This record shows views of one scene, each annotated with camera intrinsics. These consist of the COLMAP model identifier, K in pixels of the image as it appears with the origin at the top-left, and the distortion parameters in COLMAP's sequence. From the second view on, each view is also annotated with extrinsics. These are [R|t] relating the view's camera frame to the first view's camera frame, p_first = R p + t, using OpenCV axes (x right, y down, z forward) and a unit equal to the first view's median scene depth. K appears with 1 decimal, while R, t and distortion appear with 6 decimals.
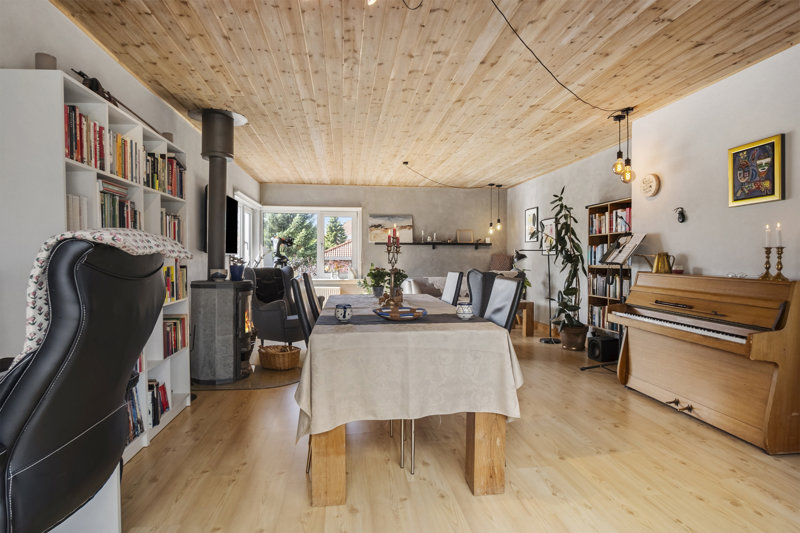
lens RADIAL K [[431.0, 0, 398.6], [0, 431.0, 265.9], [0, 0, 1]] dist [-0.004135, -0.000064]
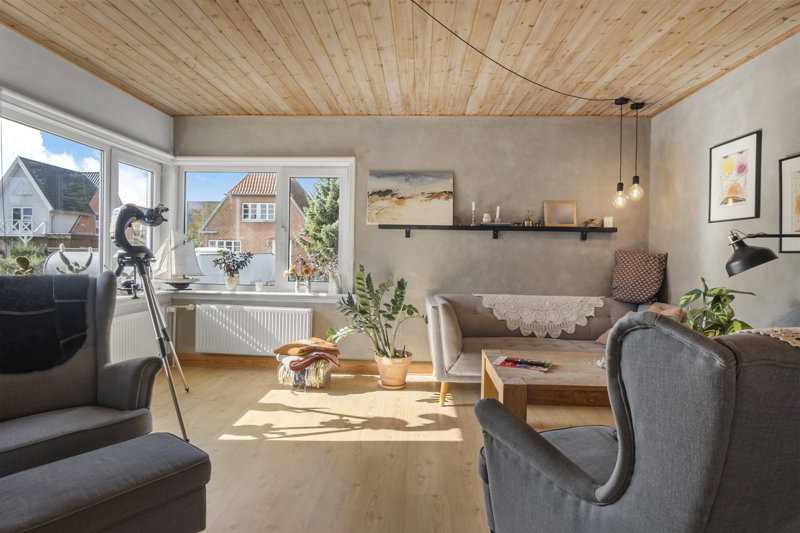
lens RADIAL K [[431.0, 0, 402.1], [0, 431.0, 260.6], [0, 0, 1]] dist [-0.004135, -0.000064]
pose [[0.985676, 0.015156, -0.167965, 0.059557], [-0.016358, 0.999850, -0.005774, -0.008618], [0.167852, 0.008439, 0.985776, 0.489469]]
